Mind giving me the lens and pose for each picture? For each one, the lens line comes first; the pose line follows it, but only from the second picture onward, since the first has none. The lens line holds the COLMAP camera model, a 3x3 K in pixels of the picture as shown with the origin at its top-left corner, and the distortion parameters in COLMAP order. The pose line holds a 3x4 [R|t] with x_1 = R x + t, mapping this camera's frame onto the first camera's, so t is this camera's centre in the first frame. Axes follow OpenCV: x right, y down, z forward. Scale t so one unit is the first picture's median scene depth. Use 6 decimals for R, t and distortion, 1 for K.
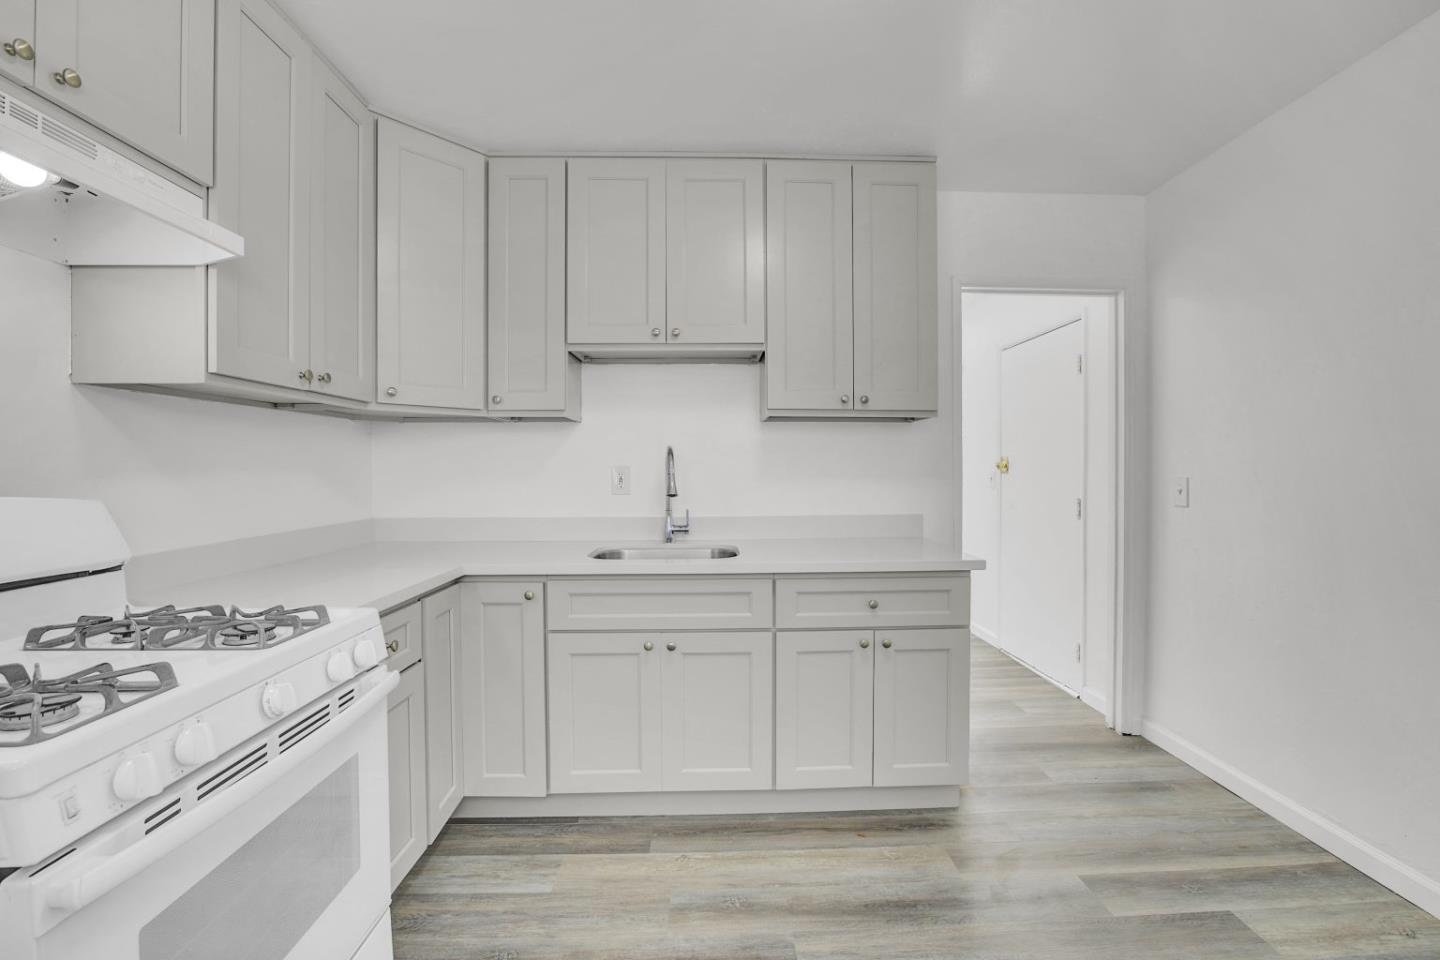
lens RADIAL K [[627.8, 0, 717.6], [0, 627.8, 479.8], [0, 0, 1]] dist [-0.036056, 0.001165]
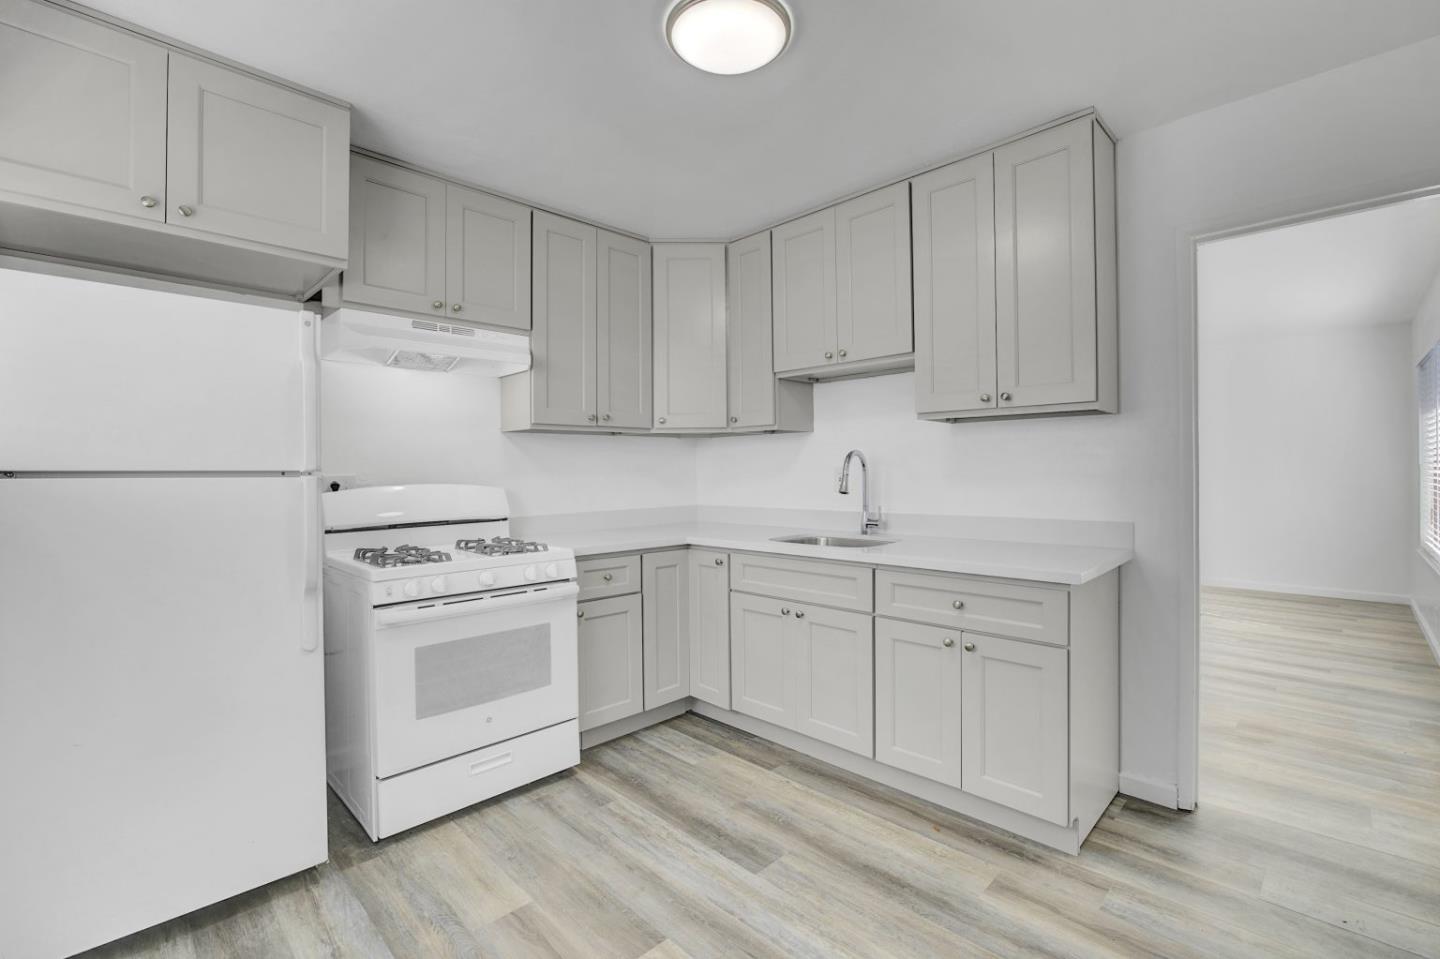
lens RADIAL K [[627.8, 0, 712.5], [0, 627.8, 479.3], [0, 0, 1]] dist [-0.036056, 0.001165]
pose [[0.677565, 0.006178, -0.735437, 0.711156], [-0.006114, 0.999977, 0.002767, -0.002050], [0.735438, 0.002621, 0.677587, 0.038002]]
